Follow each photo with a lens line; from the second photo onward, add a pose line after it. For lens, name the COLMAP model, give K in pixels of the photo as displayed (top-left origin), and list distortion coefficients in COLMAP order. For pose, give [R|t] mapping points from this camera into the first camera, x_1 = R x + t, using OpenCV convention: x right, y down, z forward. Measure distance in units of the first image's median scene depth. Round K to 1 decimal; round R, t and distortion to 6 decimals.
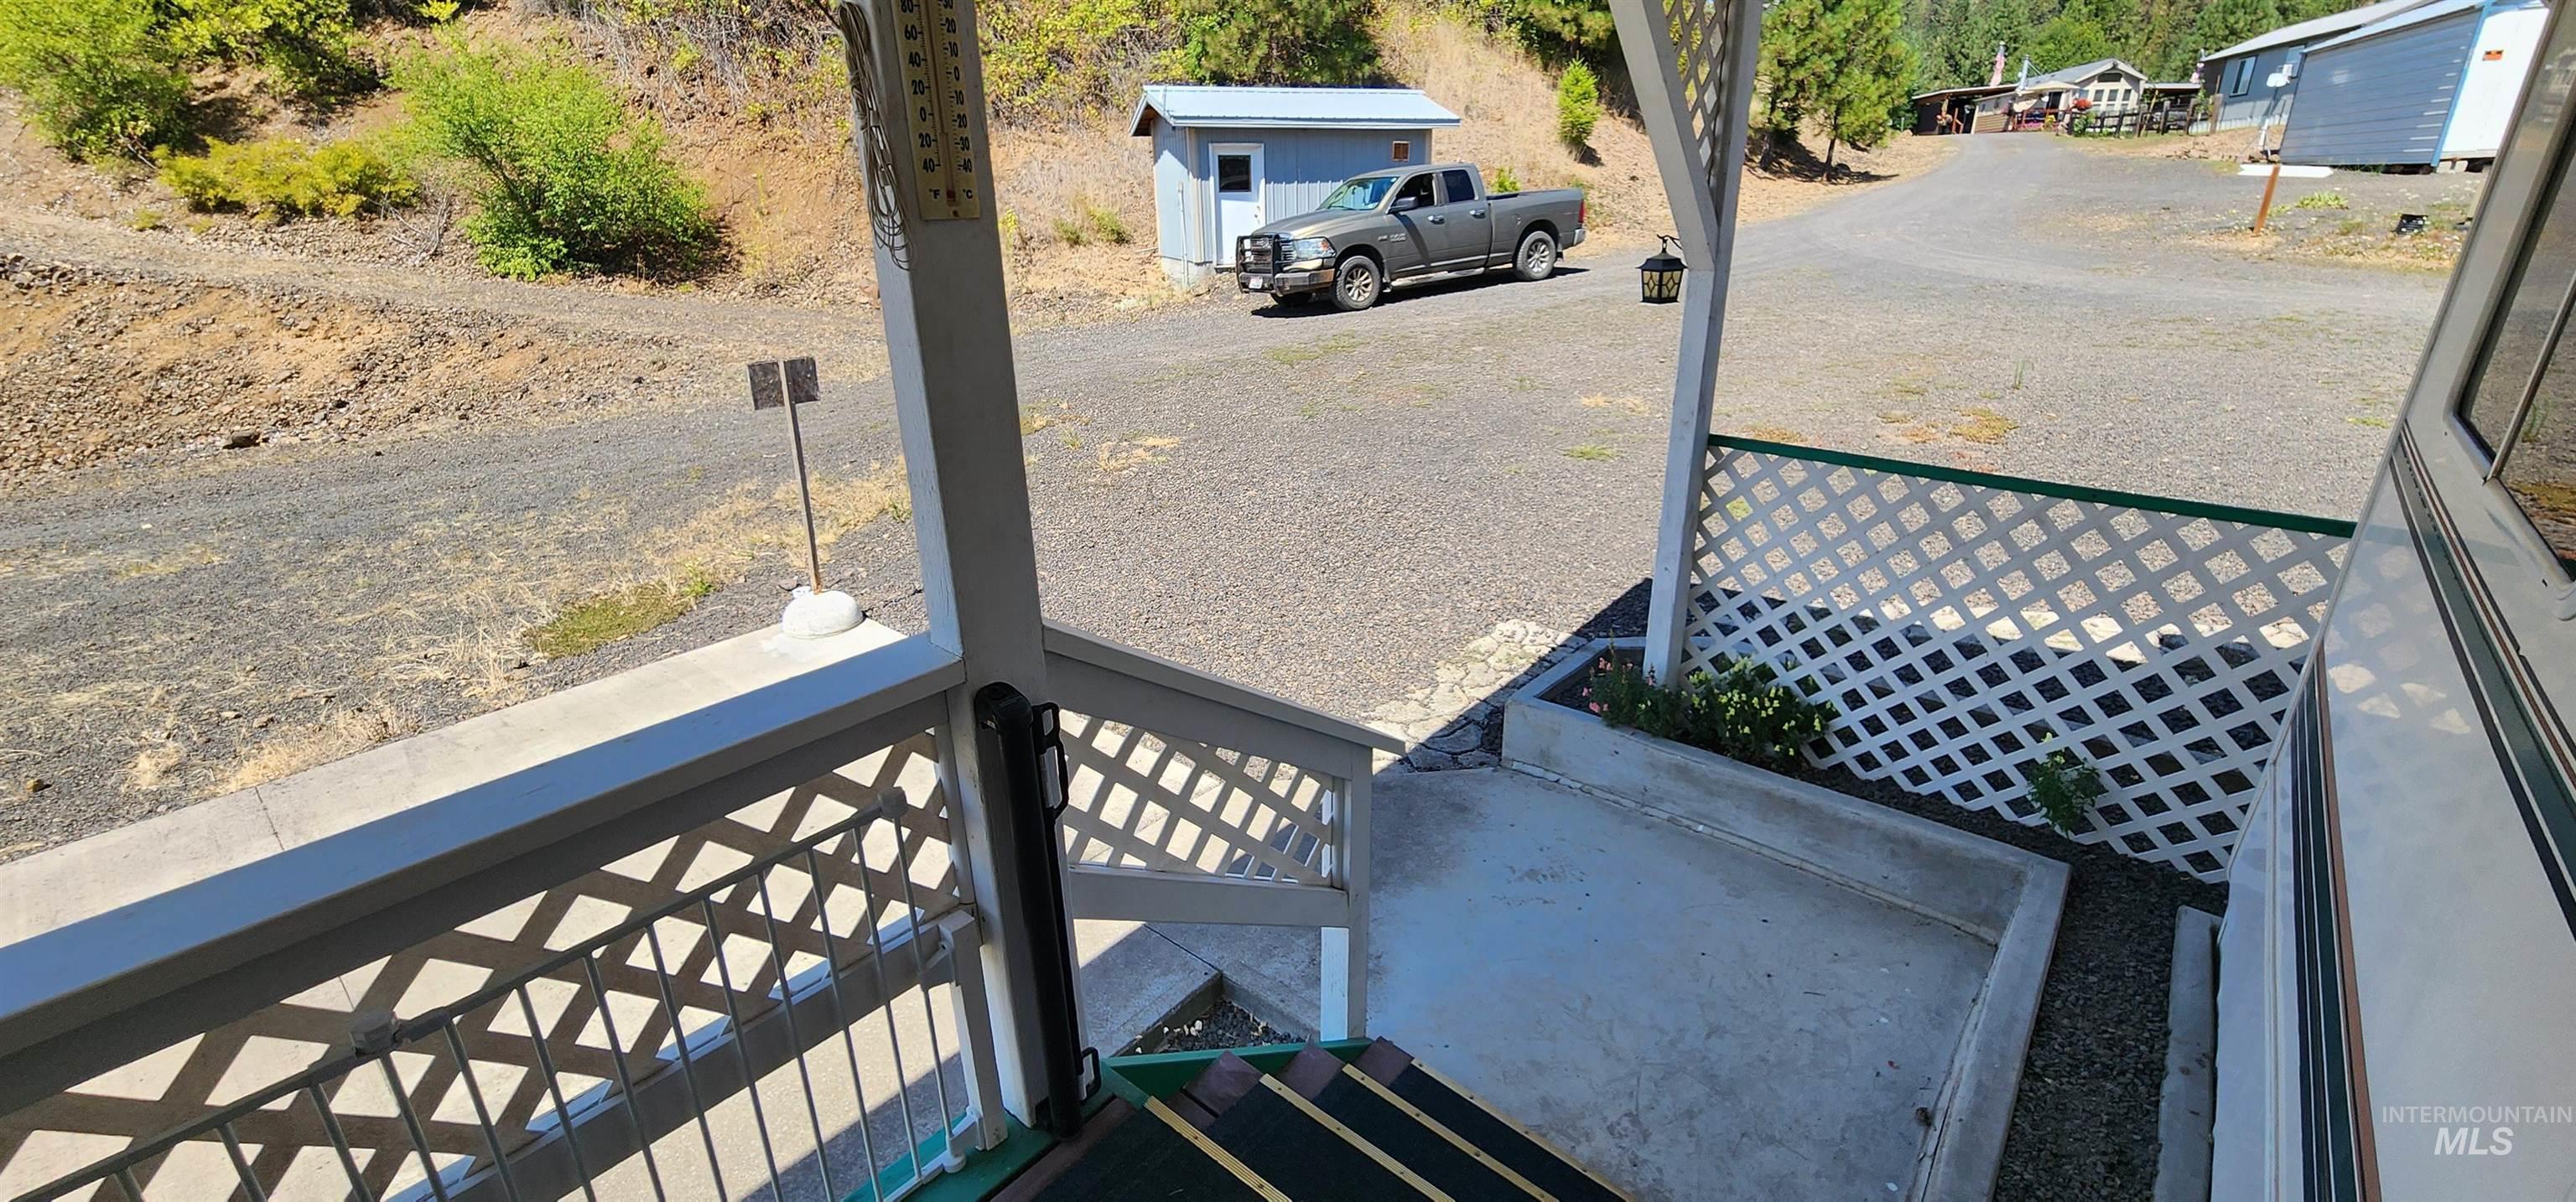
lens RADIAL K [[1057.7, 0, 1294.8], [0, 1057.7, 592.0], [0, 0, 1]] dist [-0.002389, 0.001394]
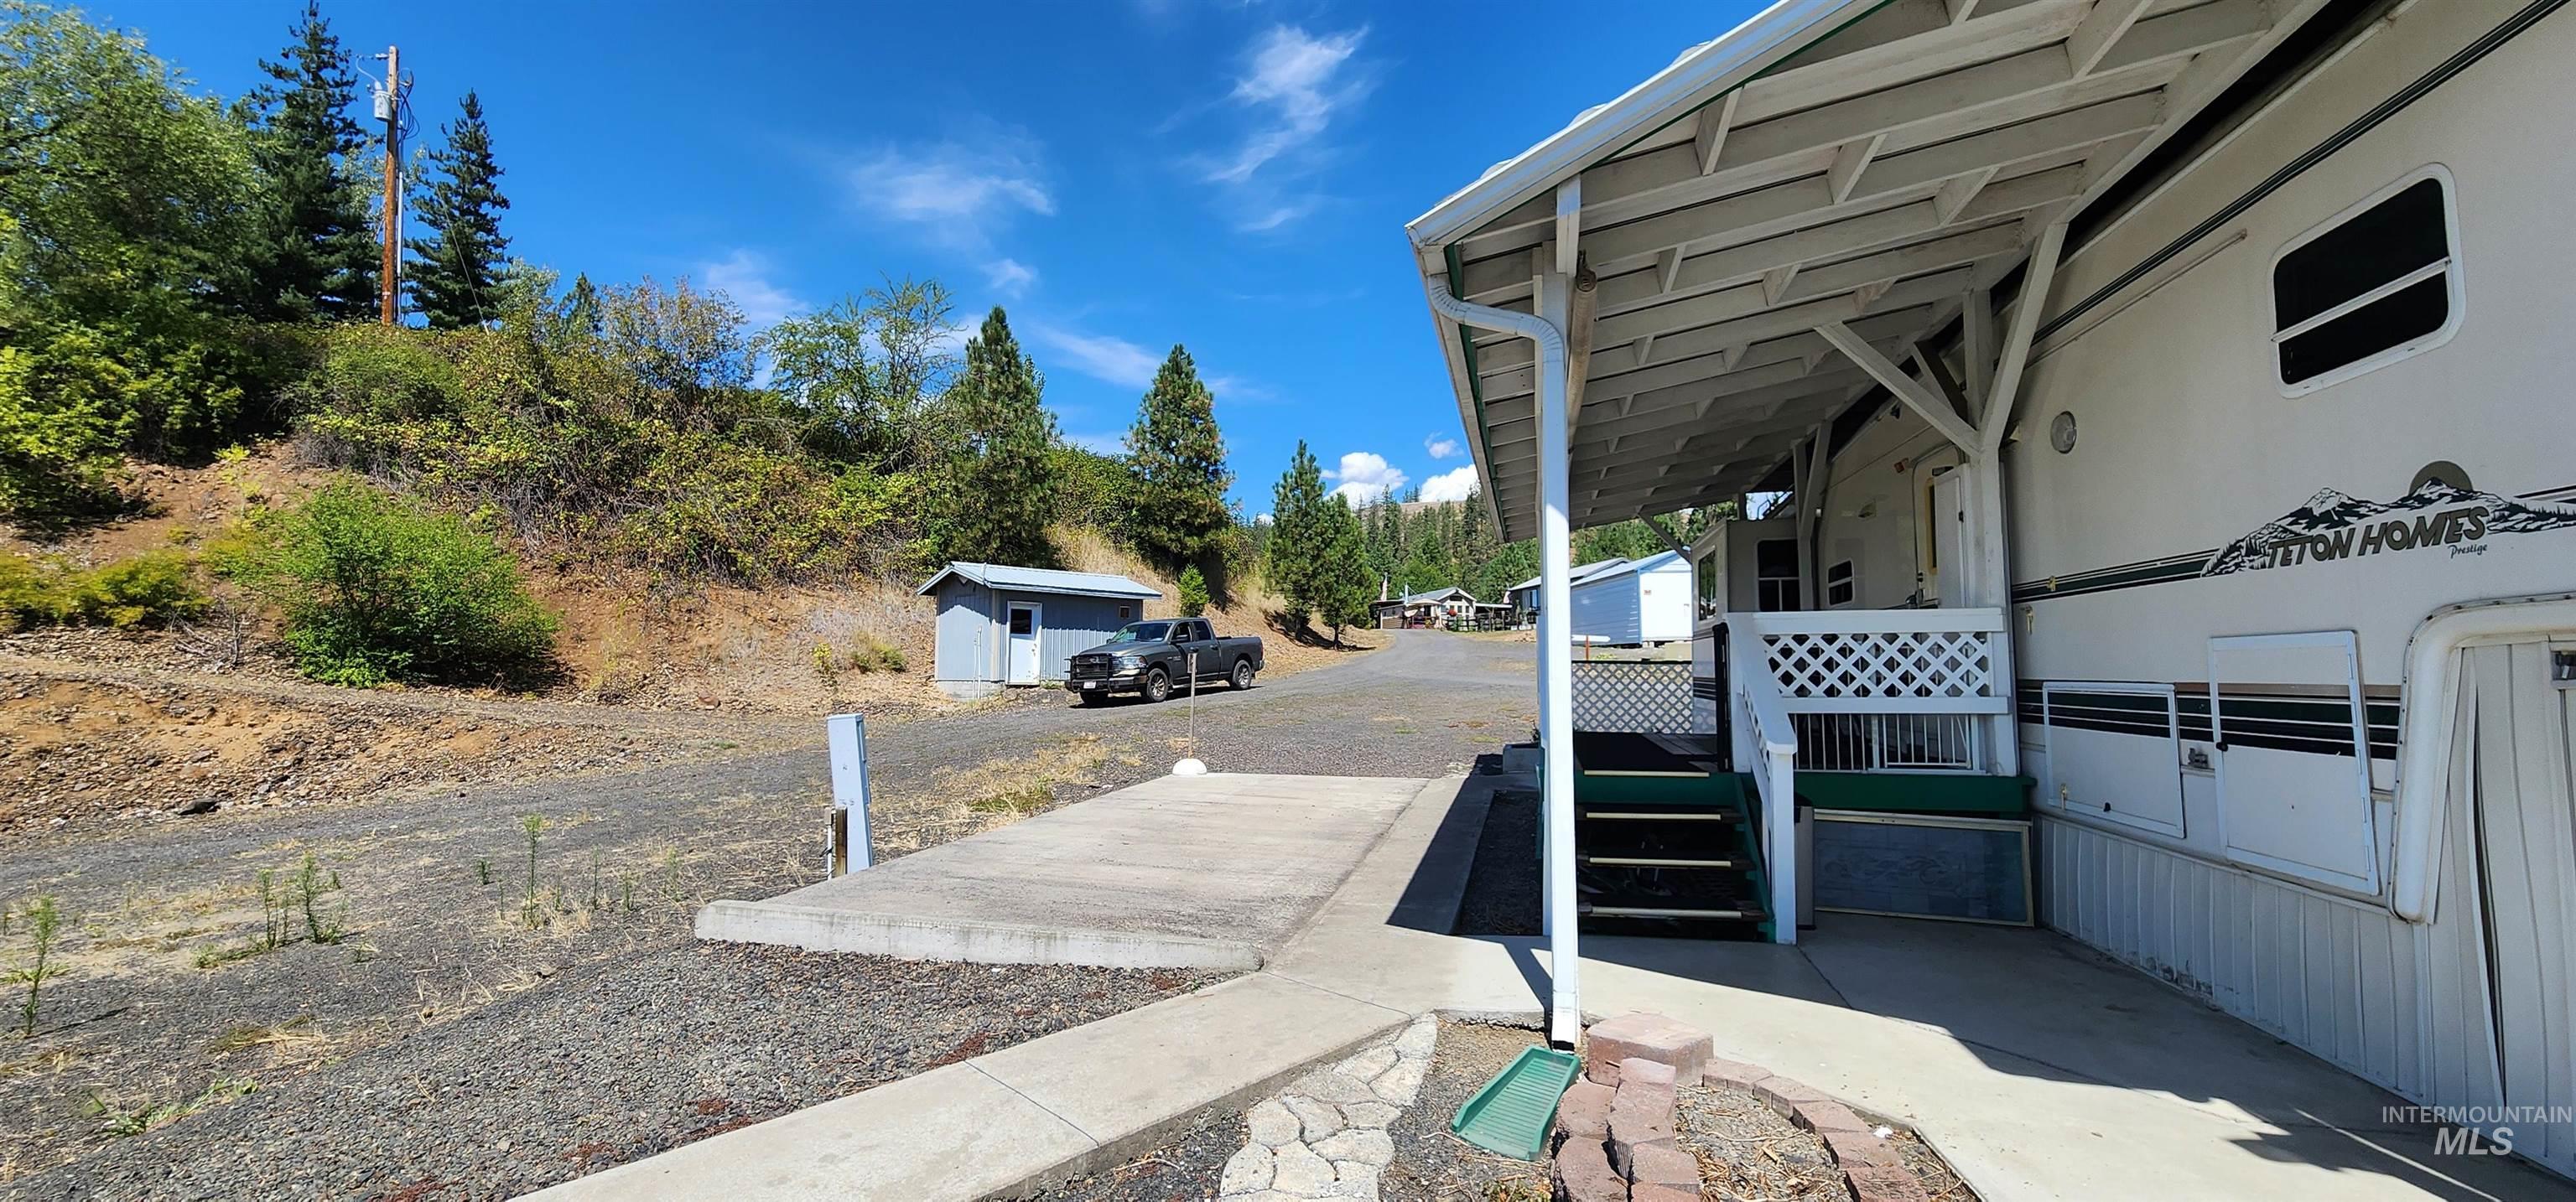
lens RADIAL K [[1057.7, 0, 1294.9], [0, 1057.7, 605.0], [0, 0, 1]] dist [-0.002389, 0.001394]
pose [[0.885173, 0.046896, 0.462893, -0.384873], [0.149913, 0.913098, -0.379180, 0.173514], [-0.440449, 0.405033, 0.801219, -0.300811]]
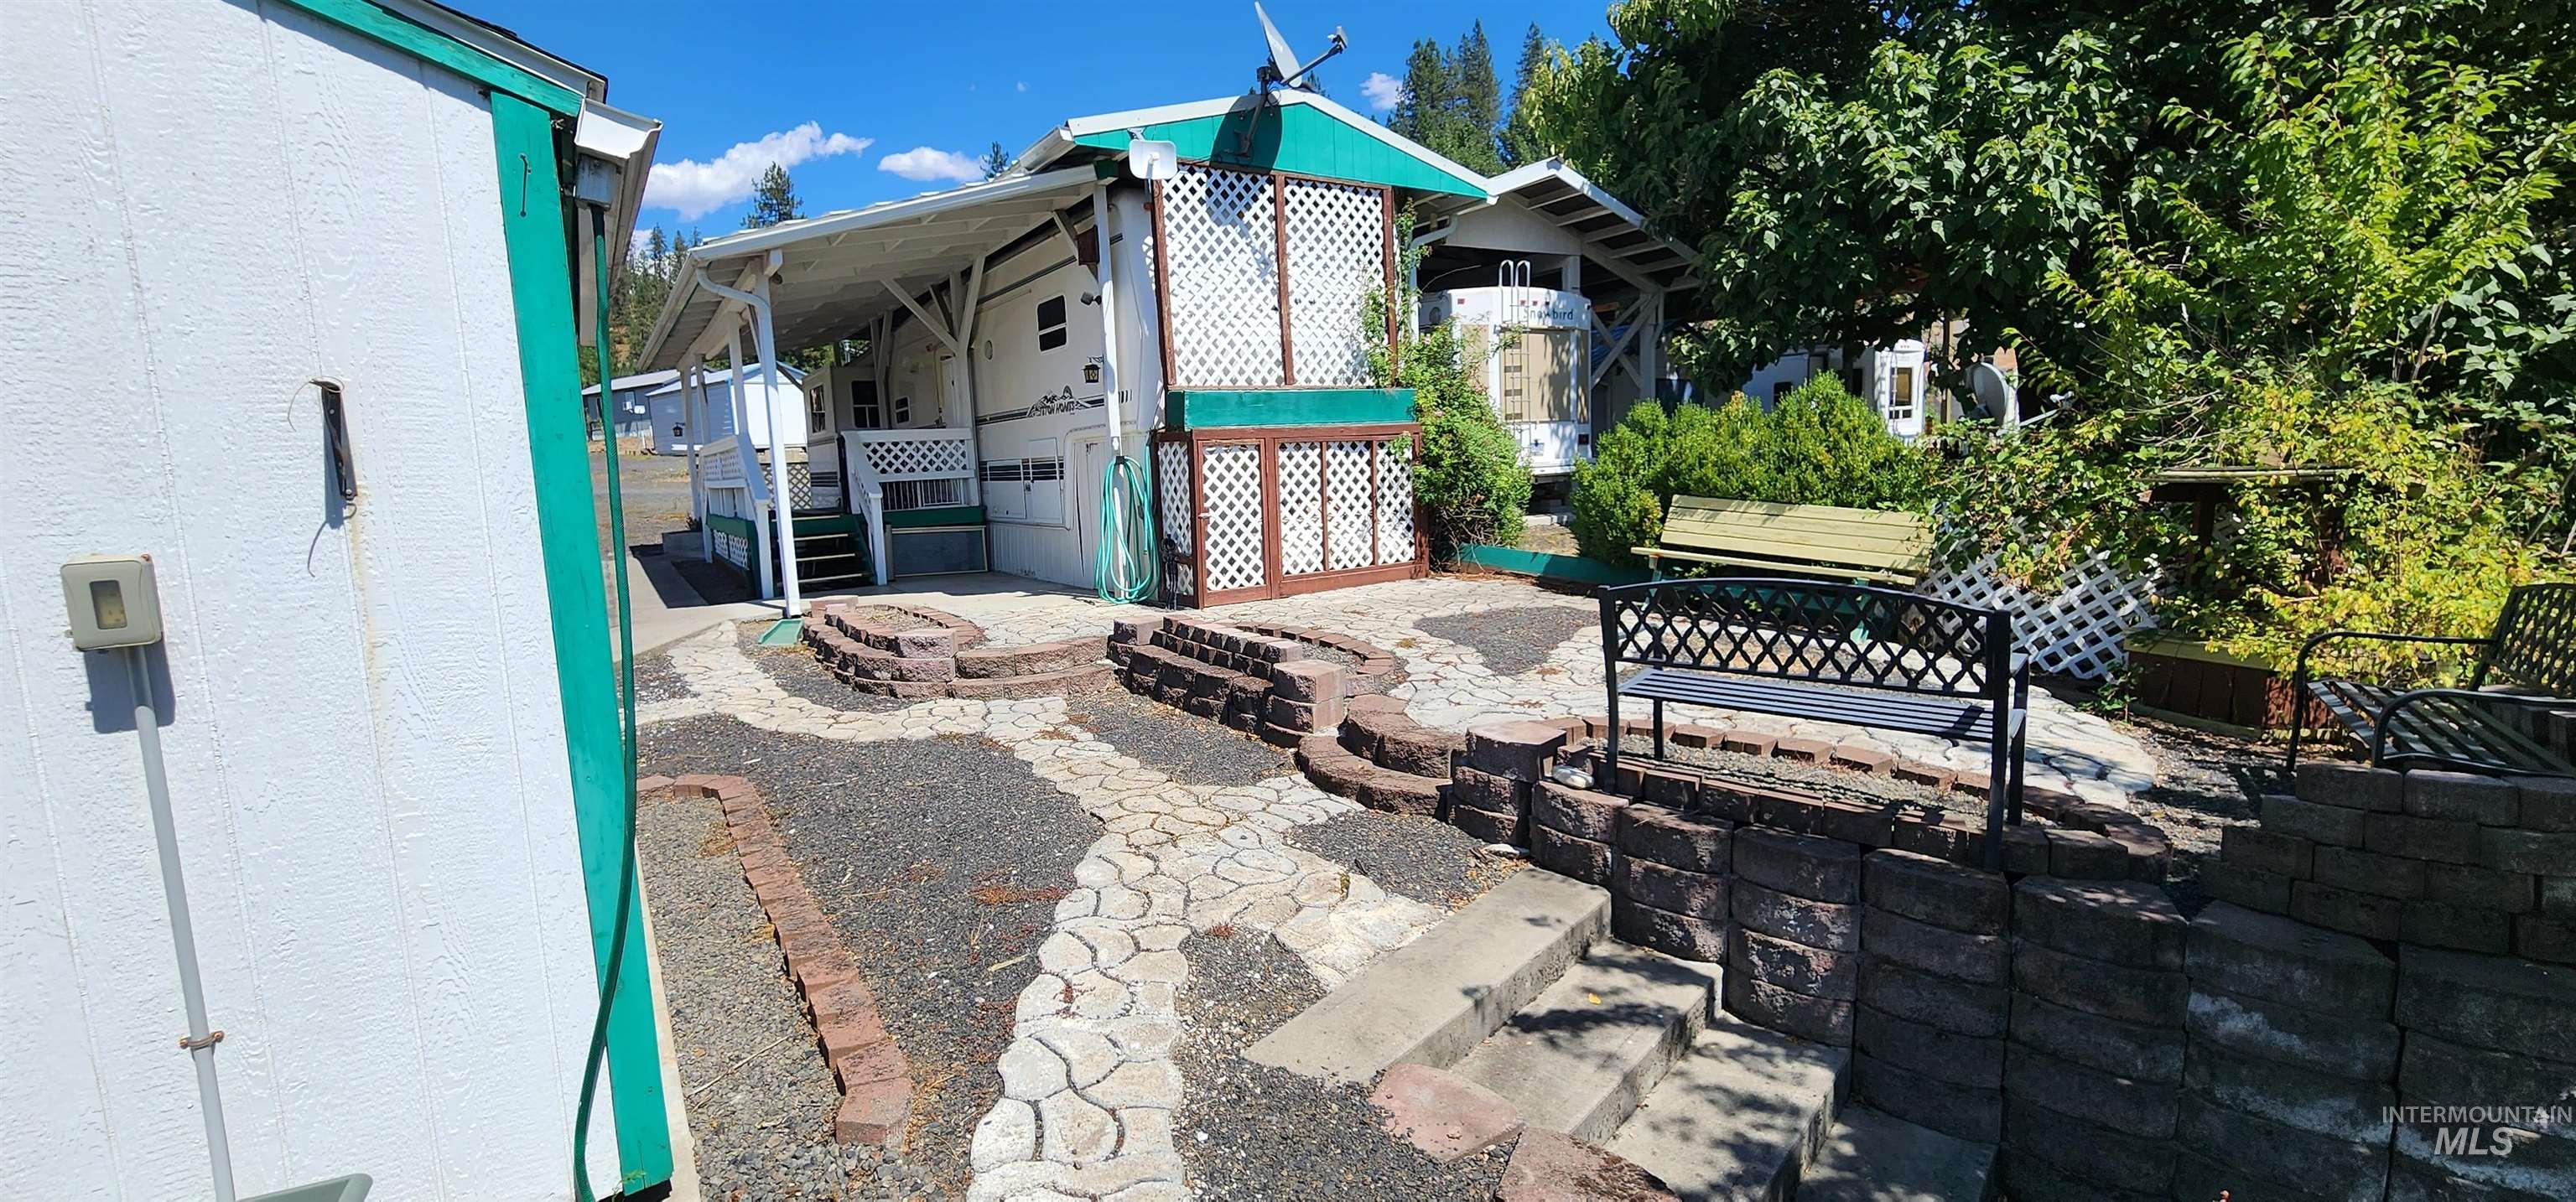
lens RADIAL K [[1057.7, 0, 1273.4], [0, 1057.7, 587.7], [0, 0, 1]] dist [-0.002389, 0.001394]
pose [[0.286872, -0.108008, 0.951861, -0.635894], [0.371734, 0.928315, -0.006696, 0.252731], [-0.882904, 0.355760, 0.306458, -0.471919]]
